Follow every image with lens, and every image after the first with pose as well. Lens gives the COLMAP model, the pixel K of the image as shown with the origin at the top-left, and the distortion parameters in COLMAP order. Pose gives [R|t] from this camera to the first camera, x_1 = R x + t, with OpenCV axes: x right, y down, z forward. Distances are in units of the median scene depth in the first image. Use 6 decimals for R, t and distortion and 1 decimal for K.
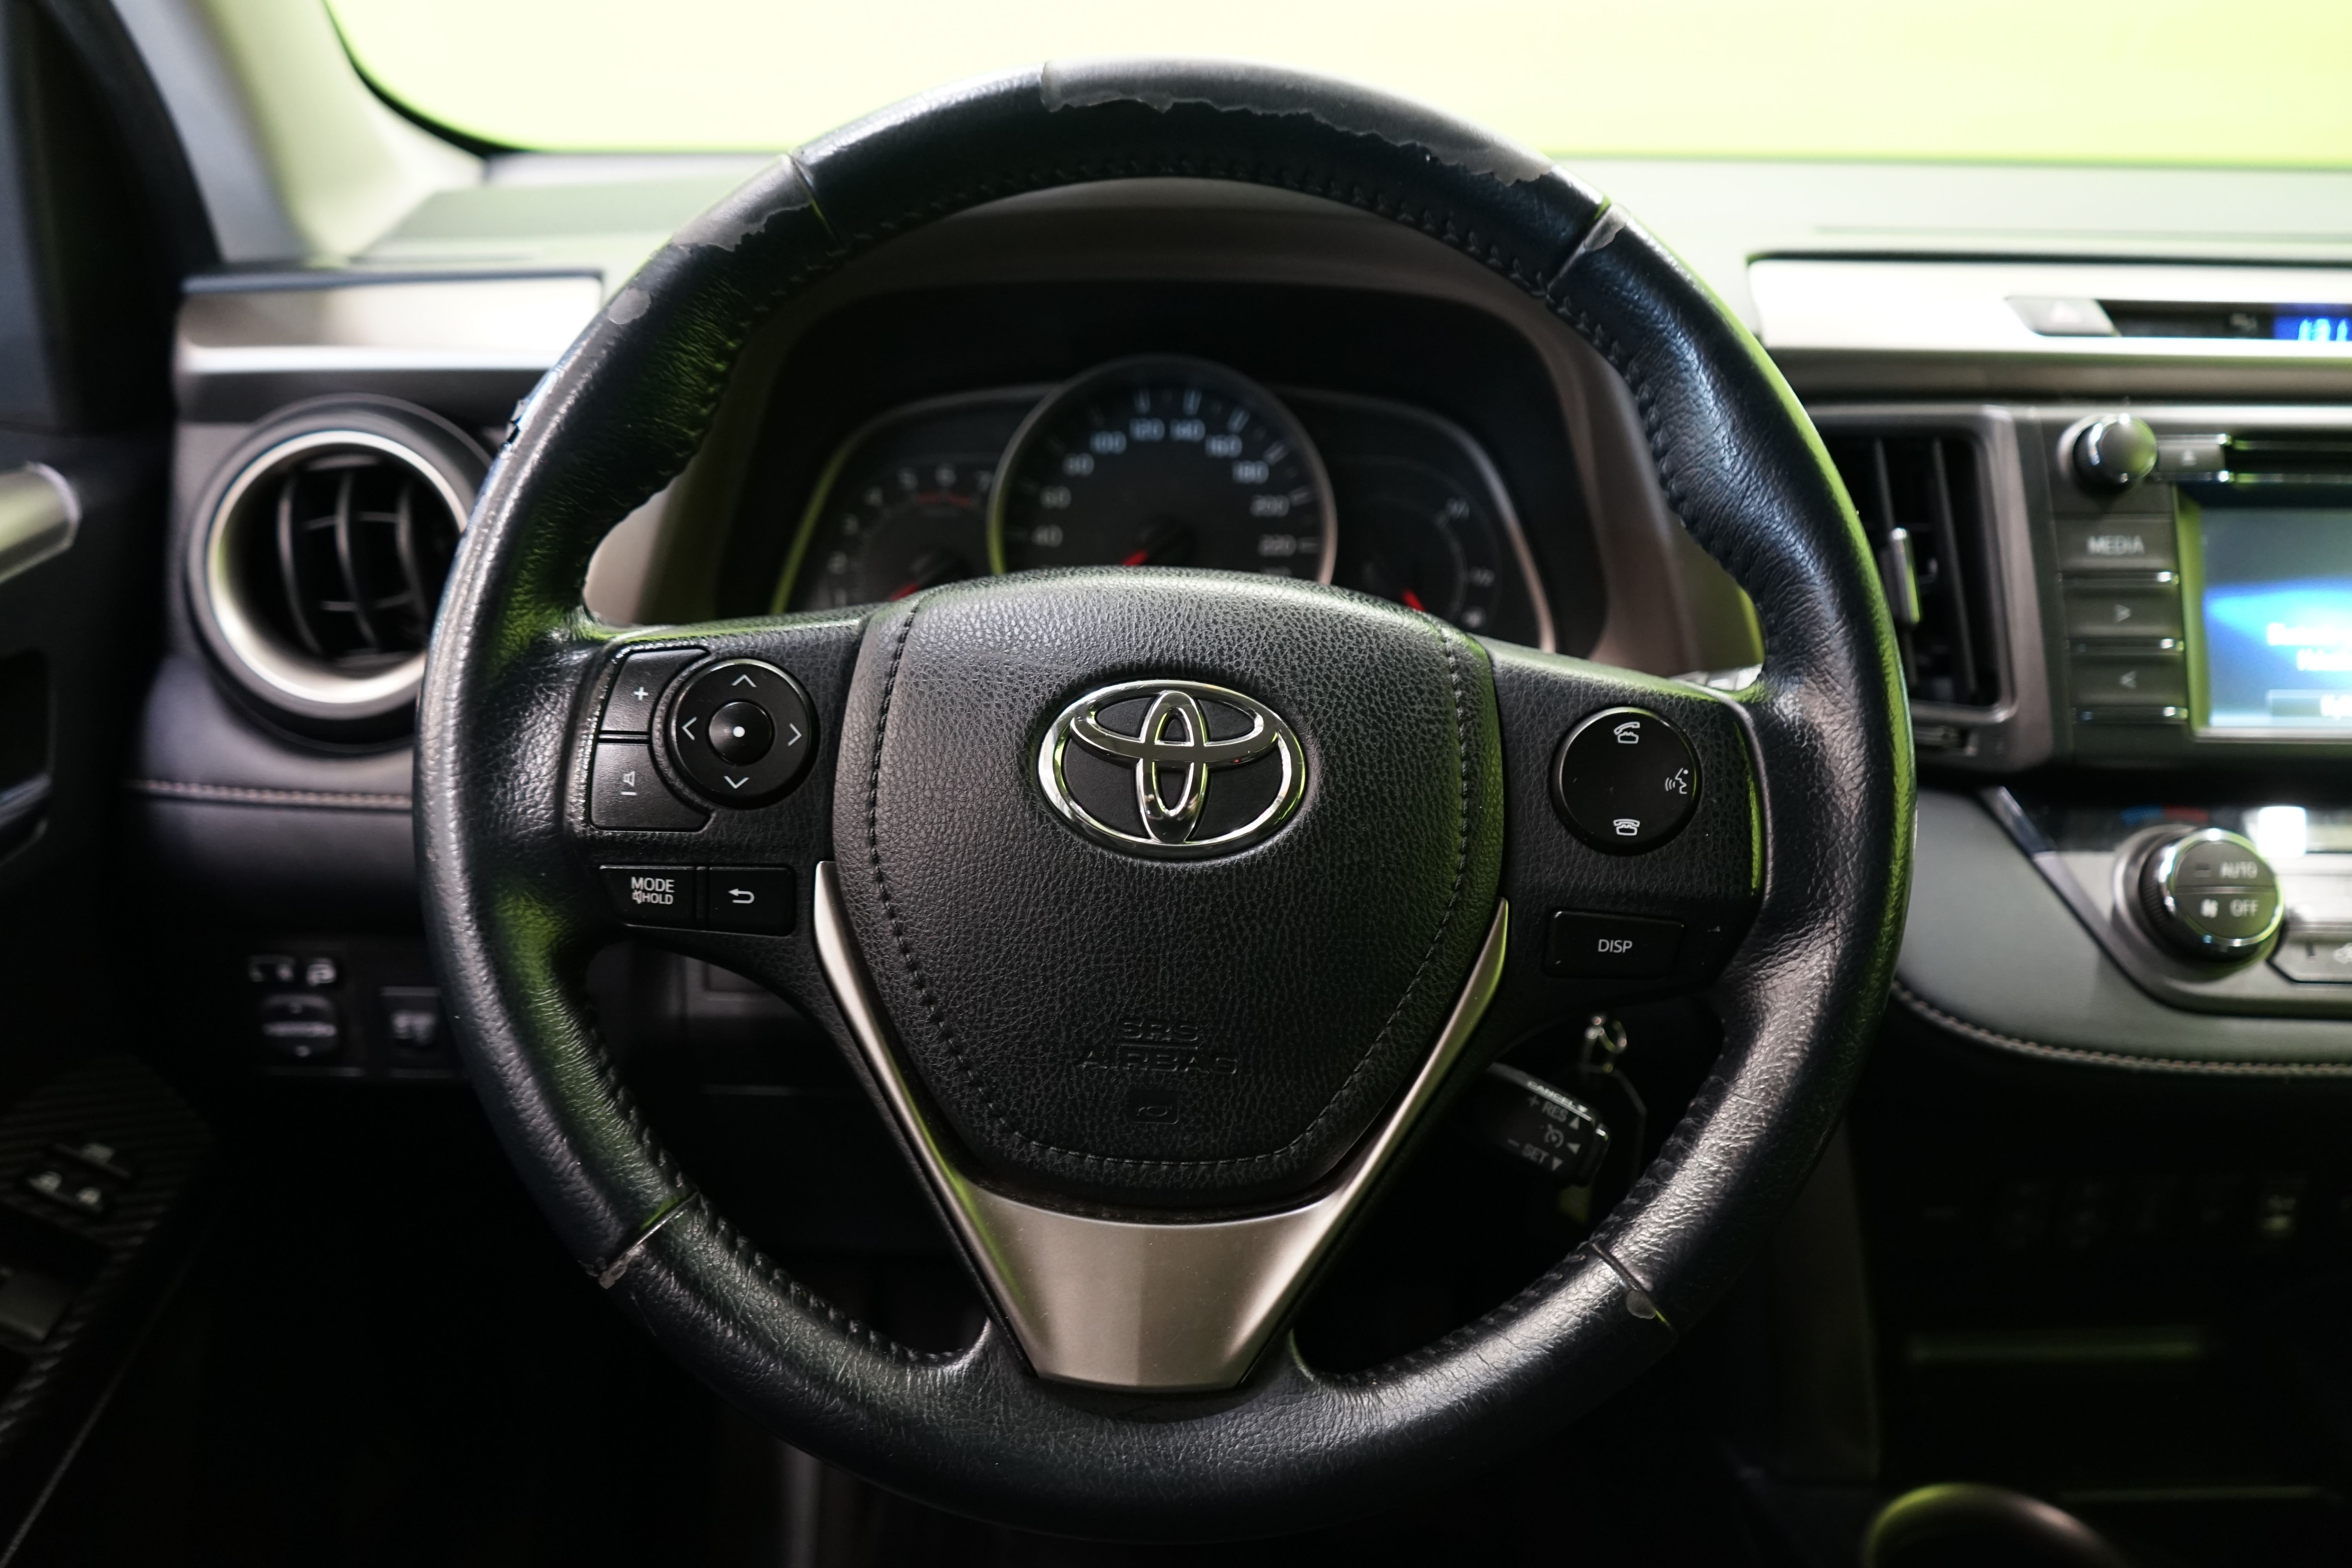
lens RADIAL K [[1884.3, 0, 1176.1], [0, 1884.3, 734.2], [0, 0, 1]] dist [0.003262, -0.000020]
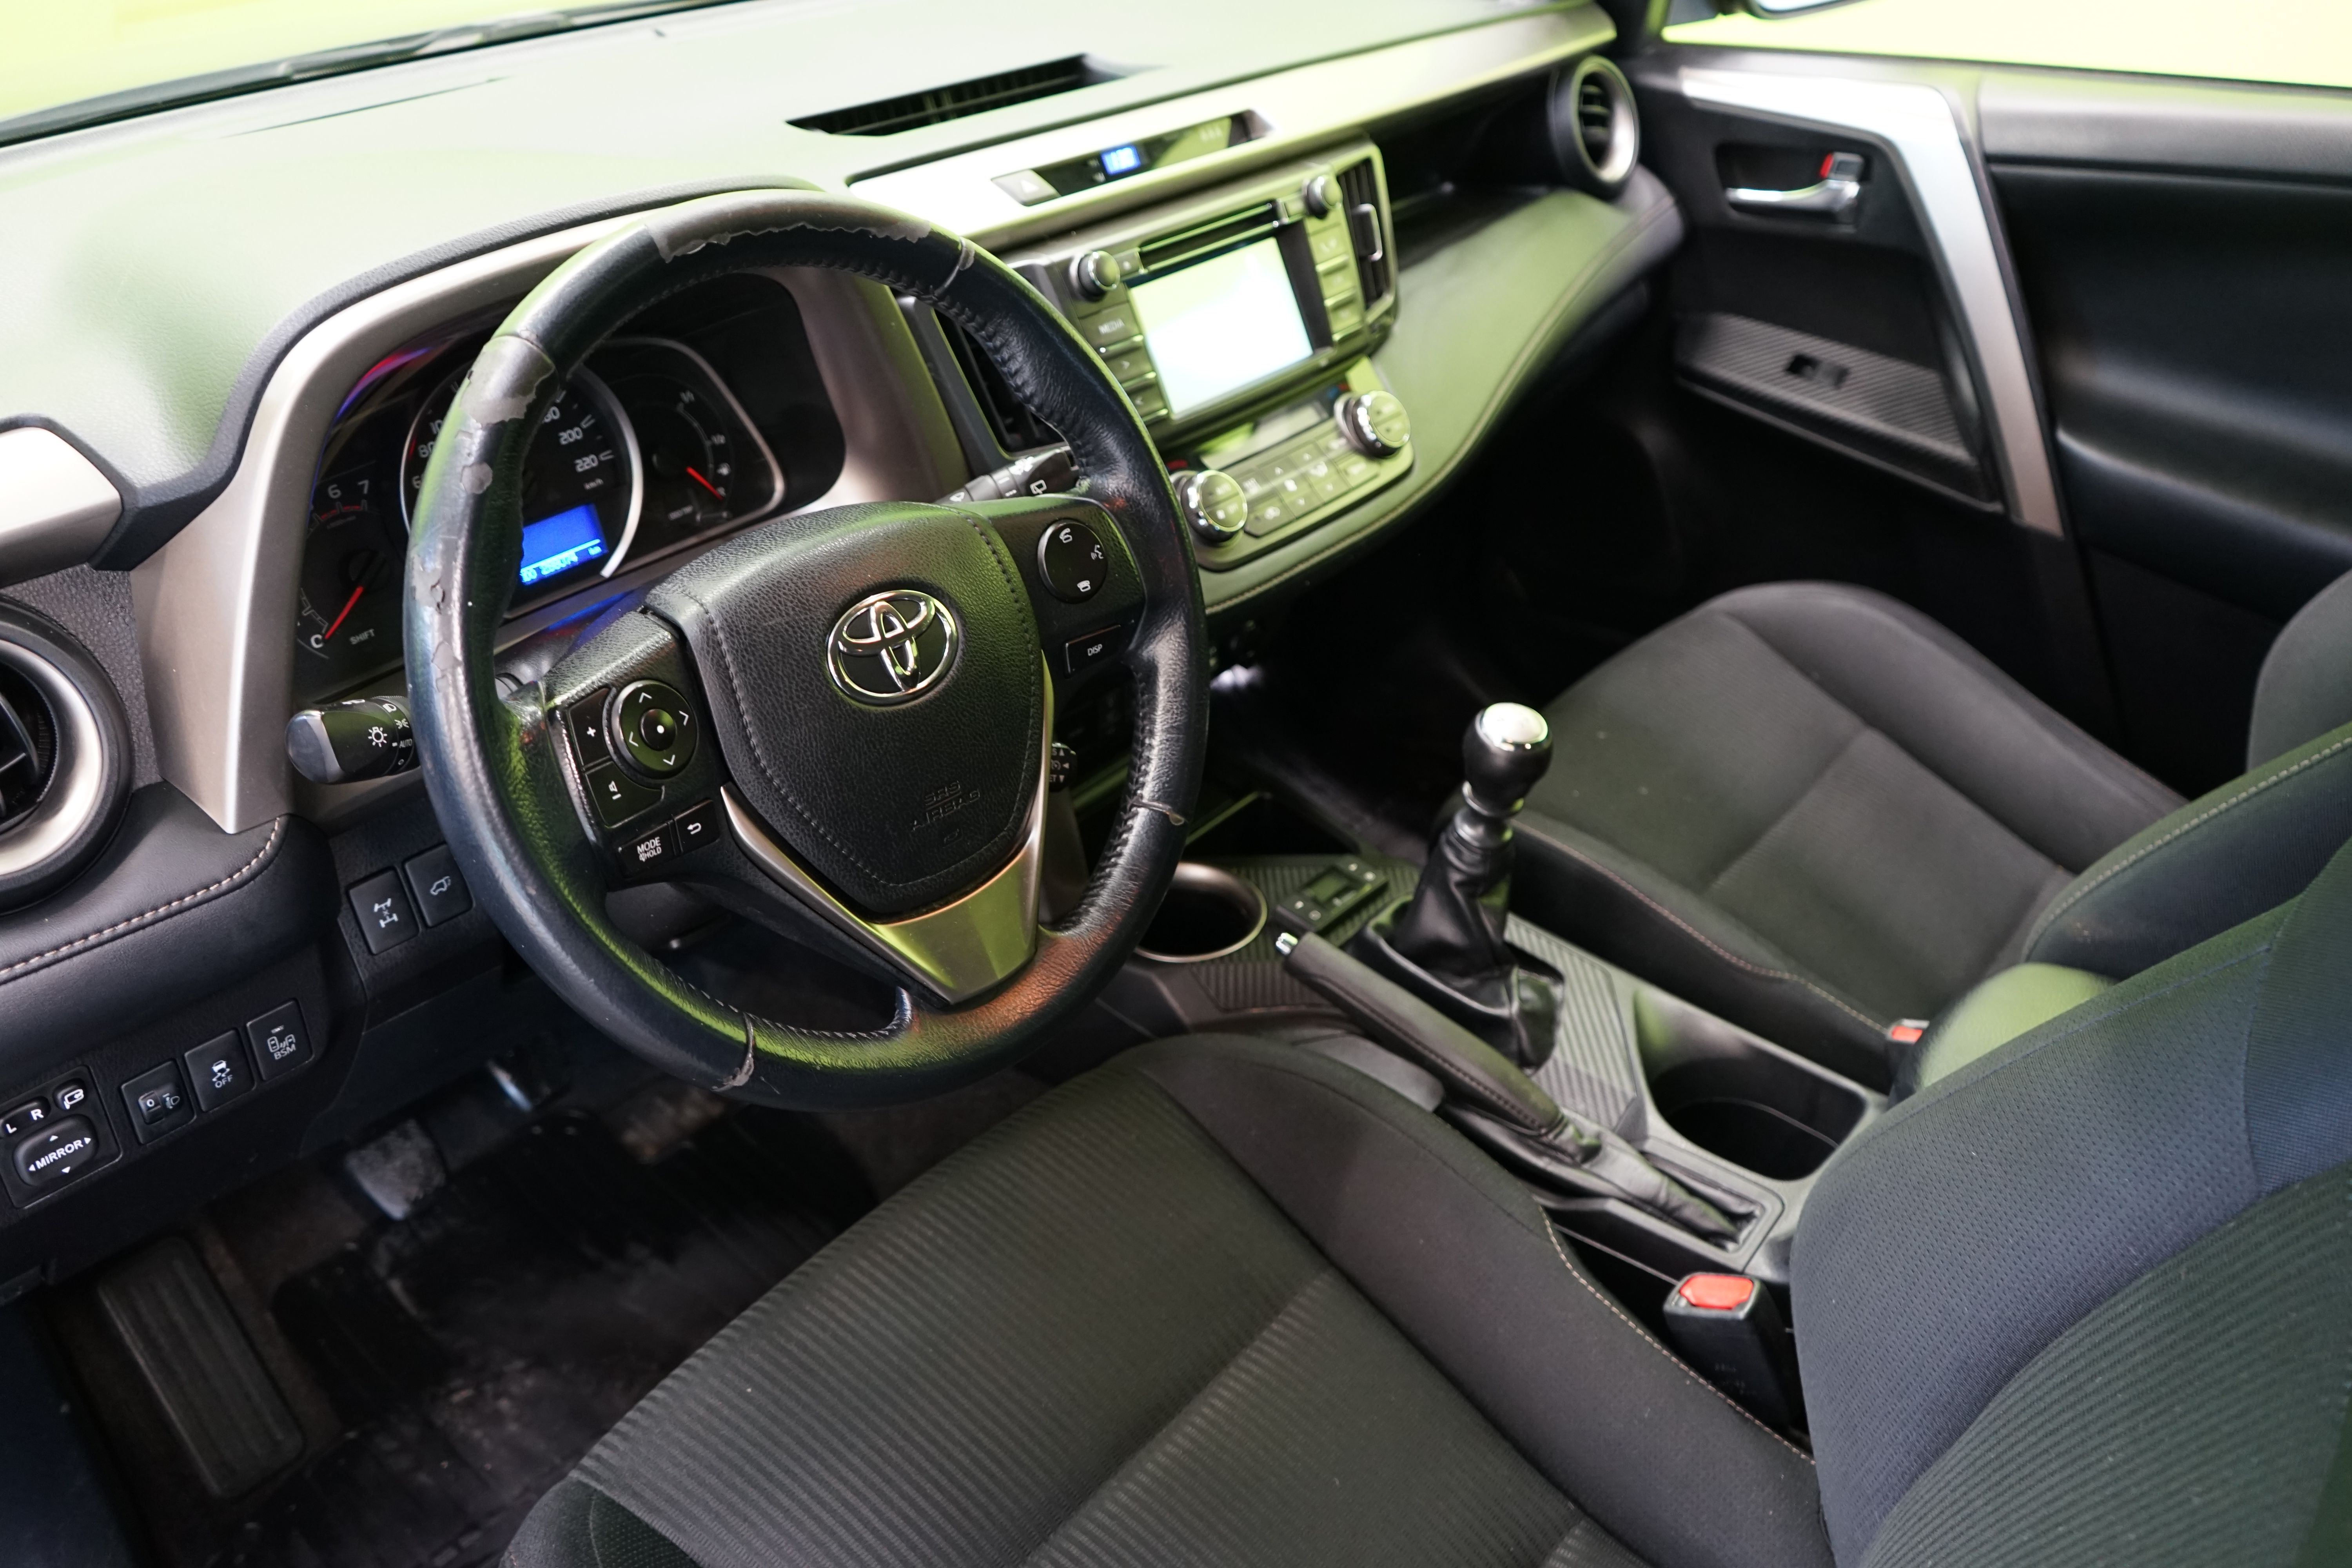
lens RADIAL K [[1934.2, 0, 1176.0], [0, 1934.2, 784.0], [0, 0, 1]] dist [0.000567, 0.000059]
pose [[0.656812, -0.410344, 0.632626, -0.744381], [0.250259, 0.910038, 0.330456, -0.287647], [-0.711315, -0.058727, 0.700416, -0.295132]]
